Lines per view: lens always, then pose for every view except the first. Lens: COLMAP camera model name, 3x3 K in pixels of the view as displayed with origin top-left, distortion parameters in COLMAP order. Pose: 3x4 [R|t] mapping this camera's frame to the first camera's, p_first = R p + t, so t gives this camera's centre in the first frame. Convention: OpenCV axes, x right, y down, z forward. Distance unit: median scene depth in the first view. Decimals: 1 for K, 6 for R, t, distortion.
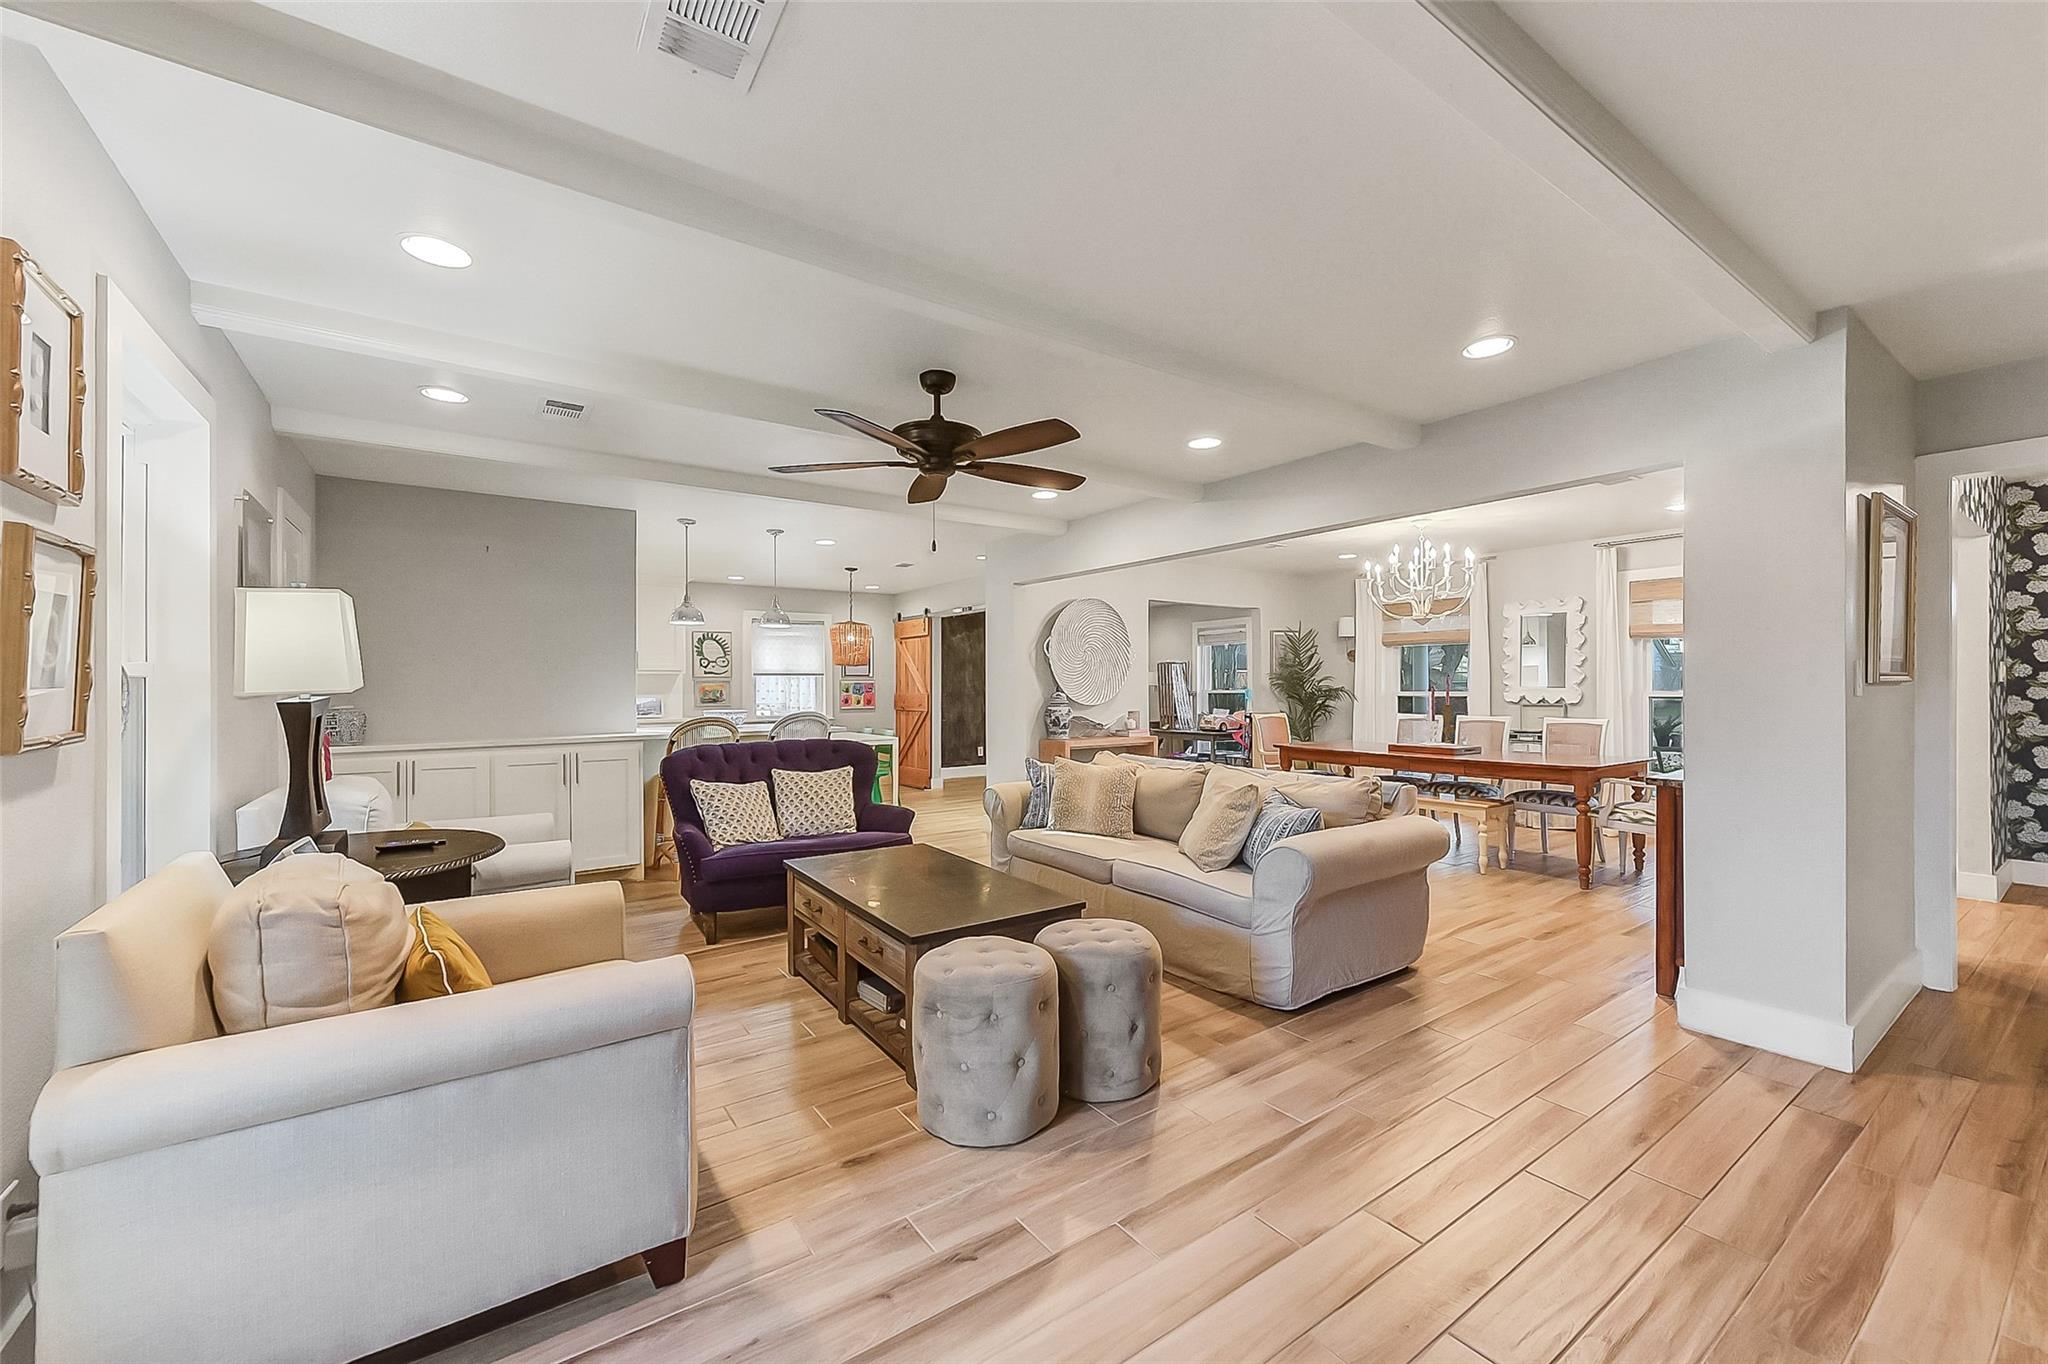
lens RADIAL K [[803.5, 0, 1028.7], [0, 803.5, 686.9], [0, 0, 1]] dist [0.005921, -0.000893]
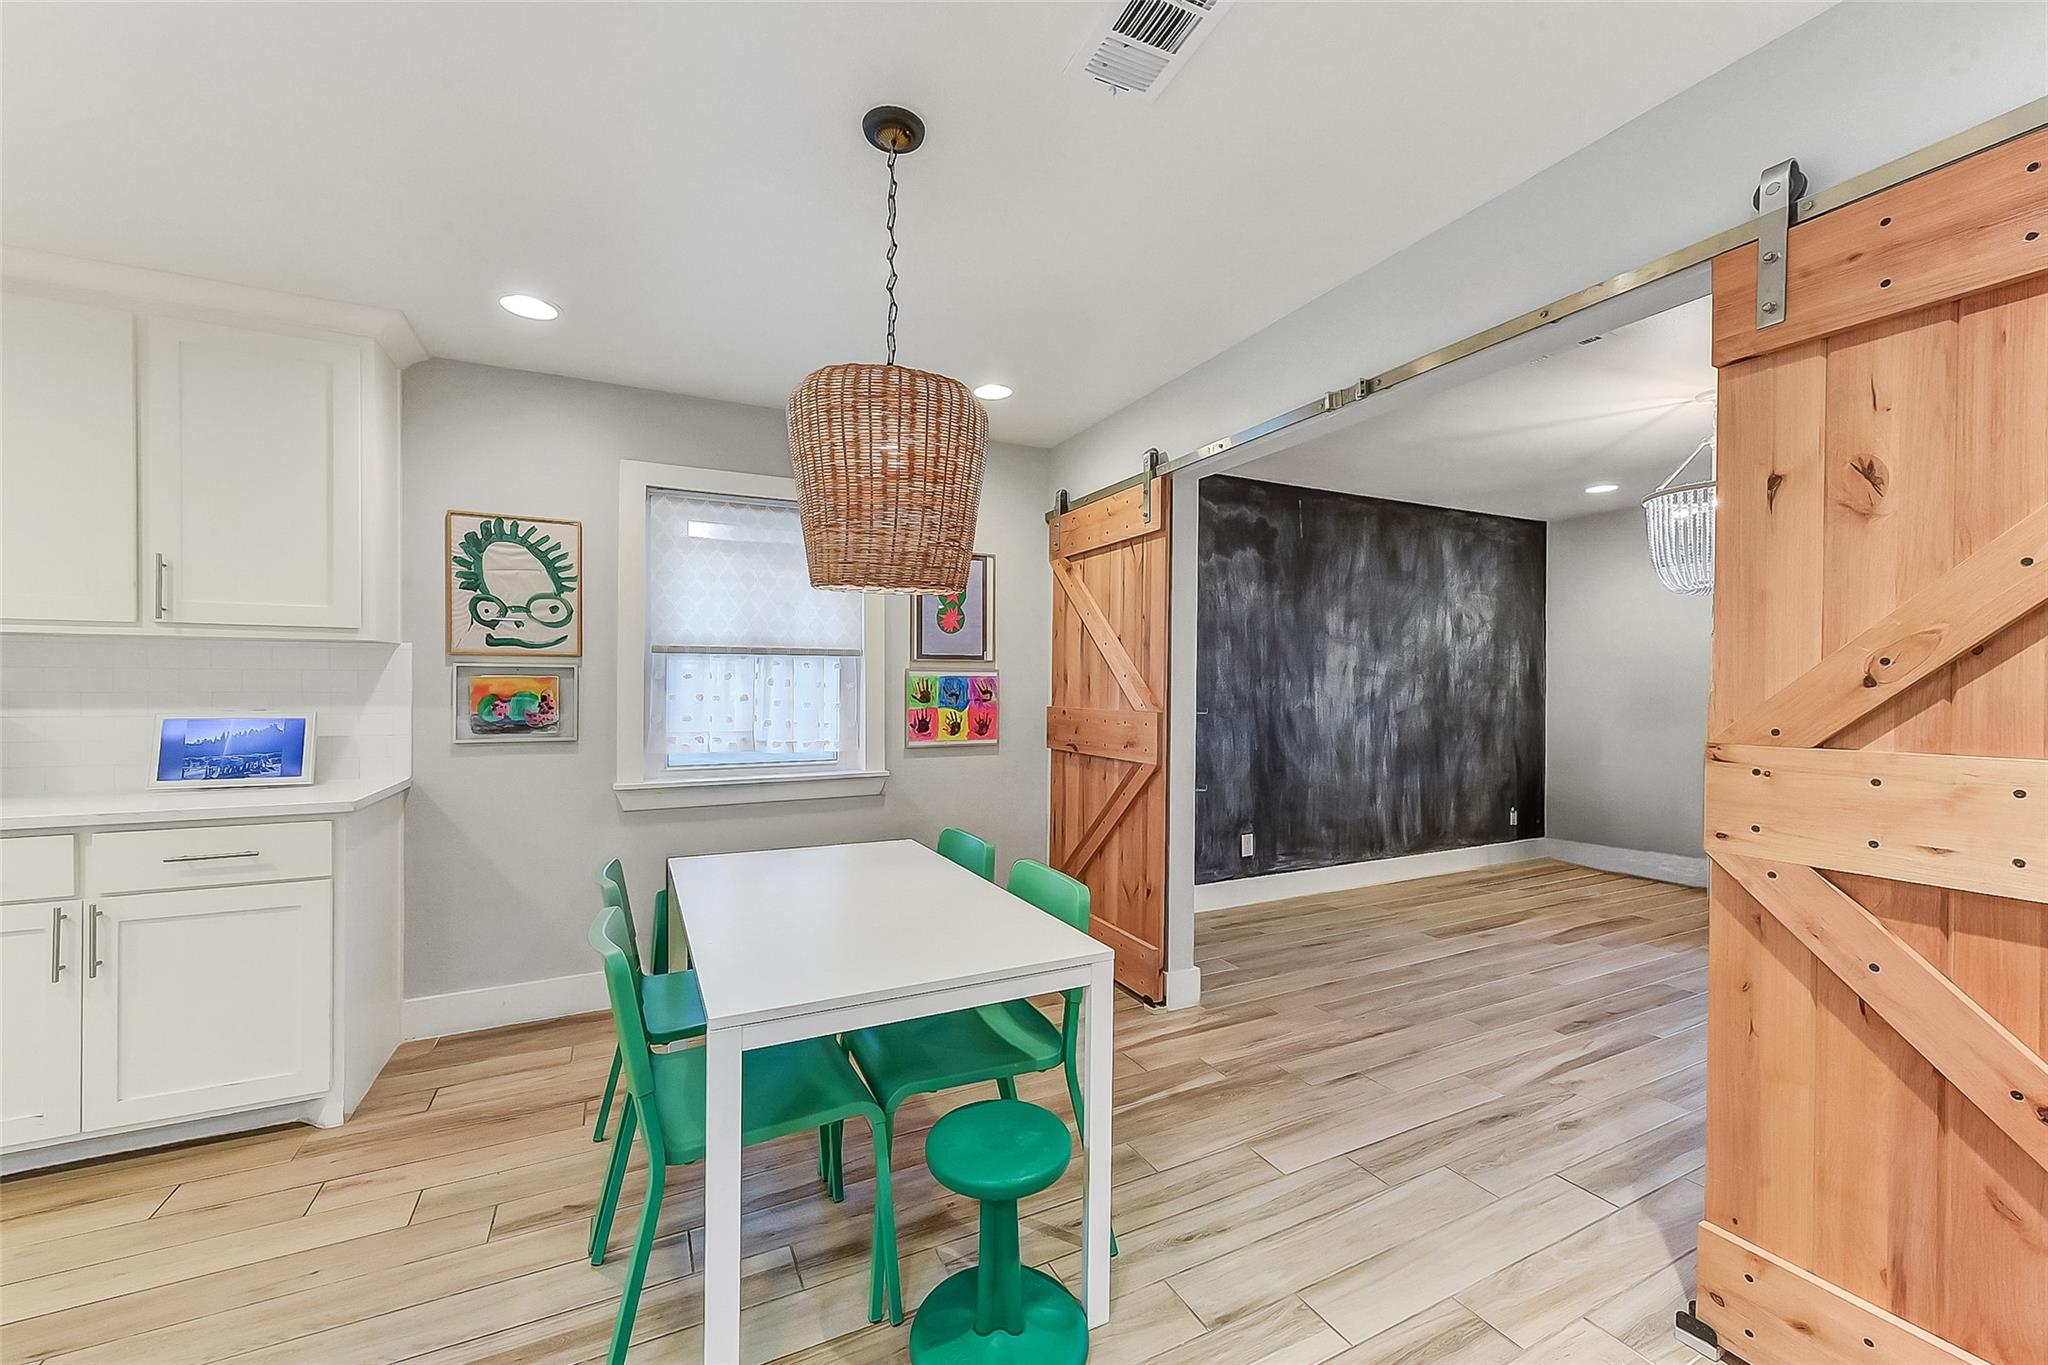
lens RADIAL K [[803.5, 0, 1023.8], [0, 803.5, 688.3], [0, 0, 1]] dist [0.005921, -0.000893]
pose [[0.988114, 0.010559, -0.153359, -0.128551], [-0.009481, 0.999925, 0.007761, -0.003024], [0.153429, -0.006215, 0.988140, 0.665172]]
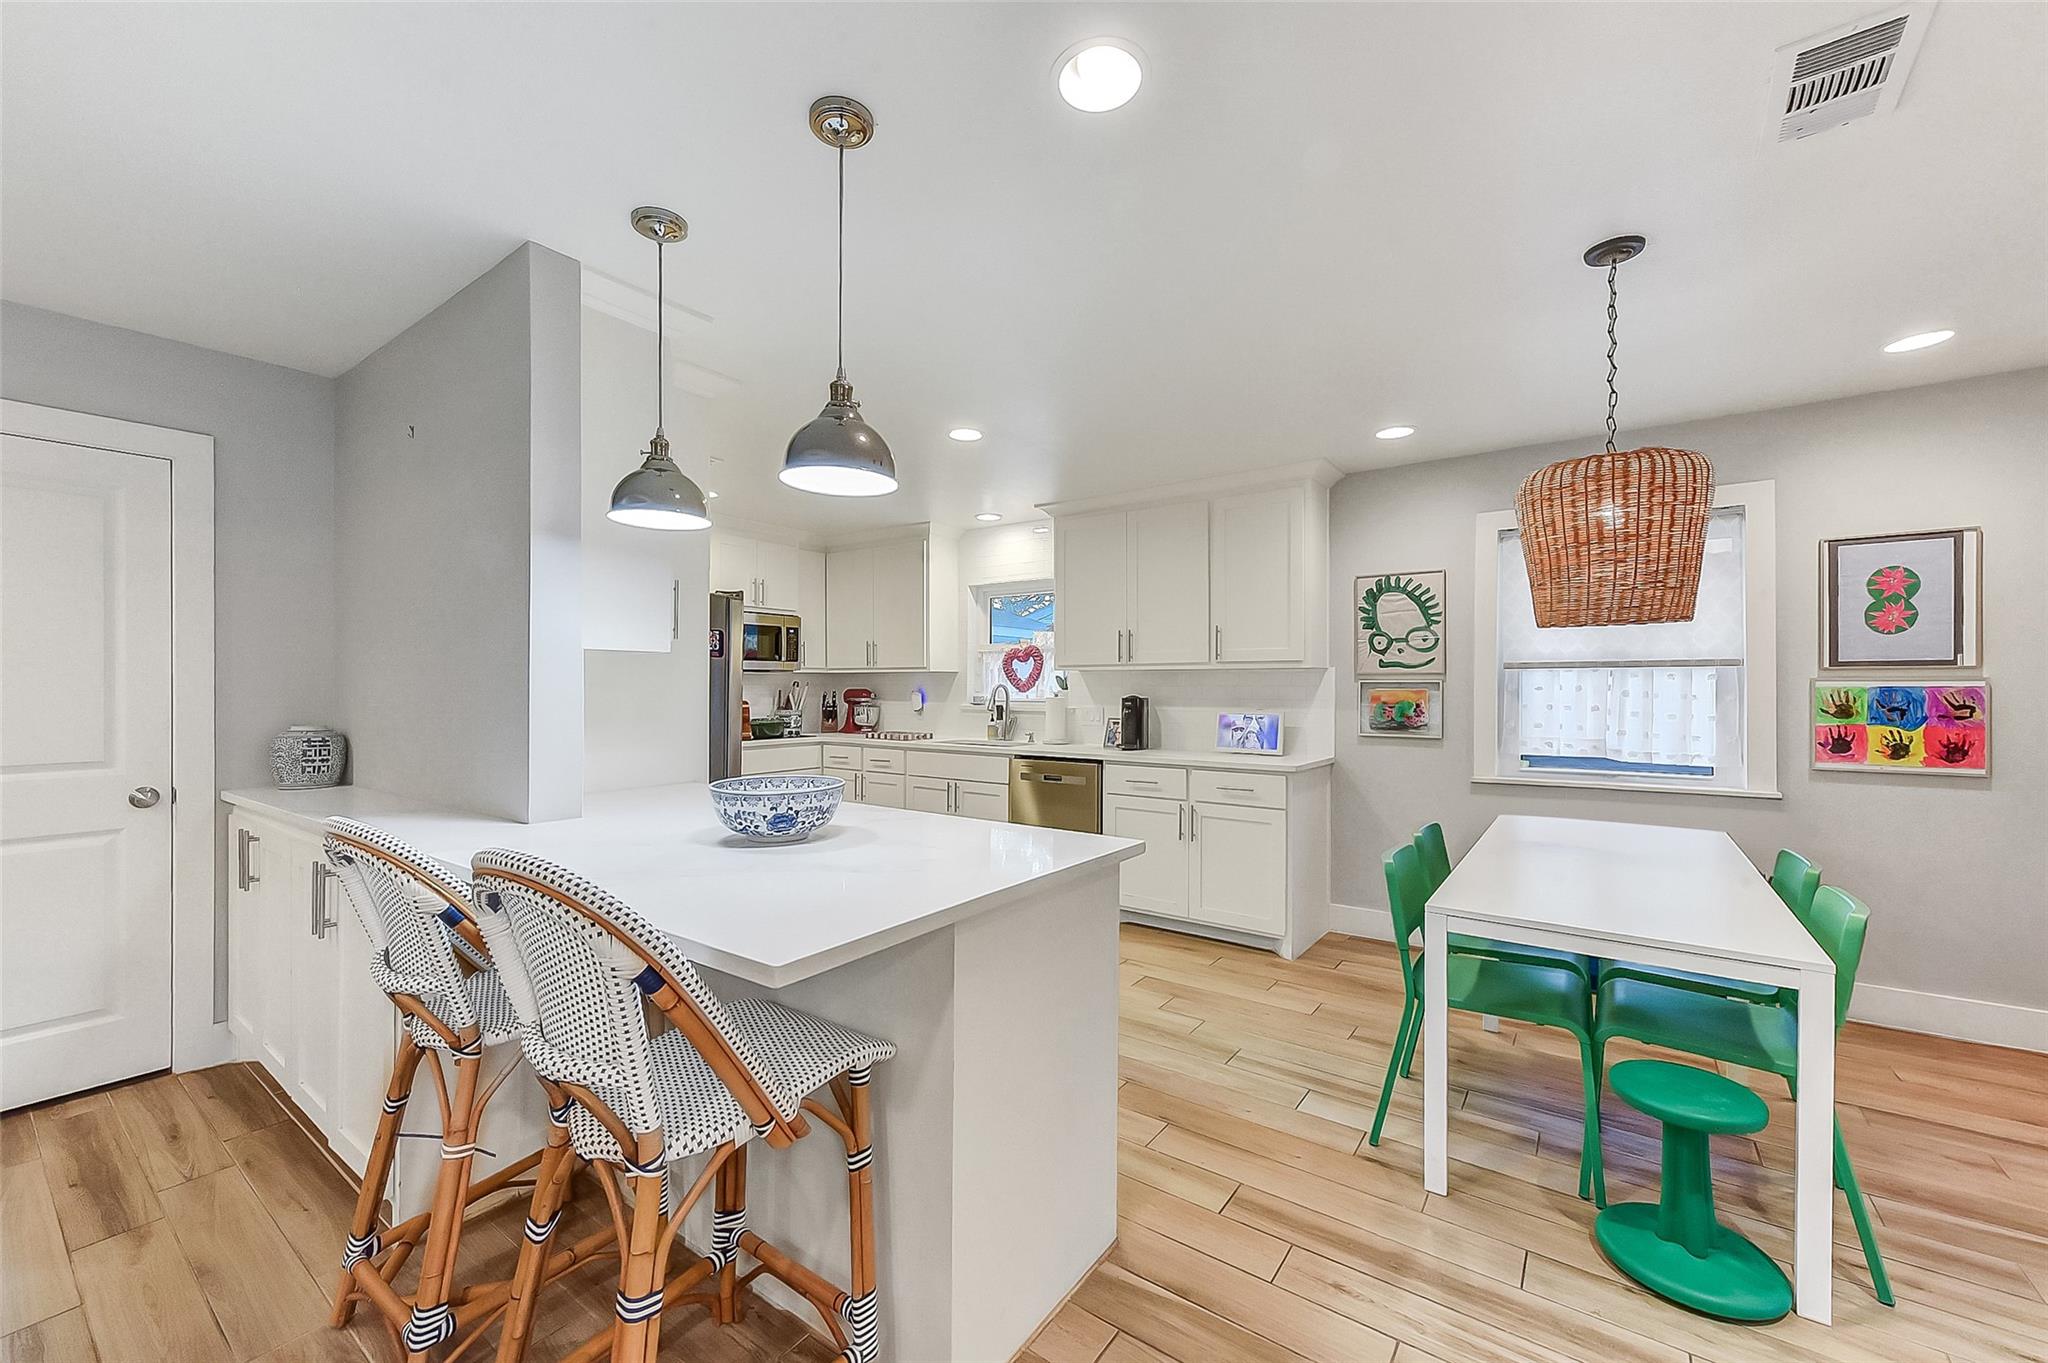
lens RADIAL K [[797.2, 0, 1020.3], [0, 797.2, 685.2], [0, 0, 1]] dist [0.000164, -0.000023]
pose [[0.322284, 0.005090, -0.946629, -0.034488], [-0.001102, 0.999987, 0.005001, -0.007417], [0.946642, -0.000568, 0.322286, 0.616225]]
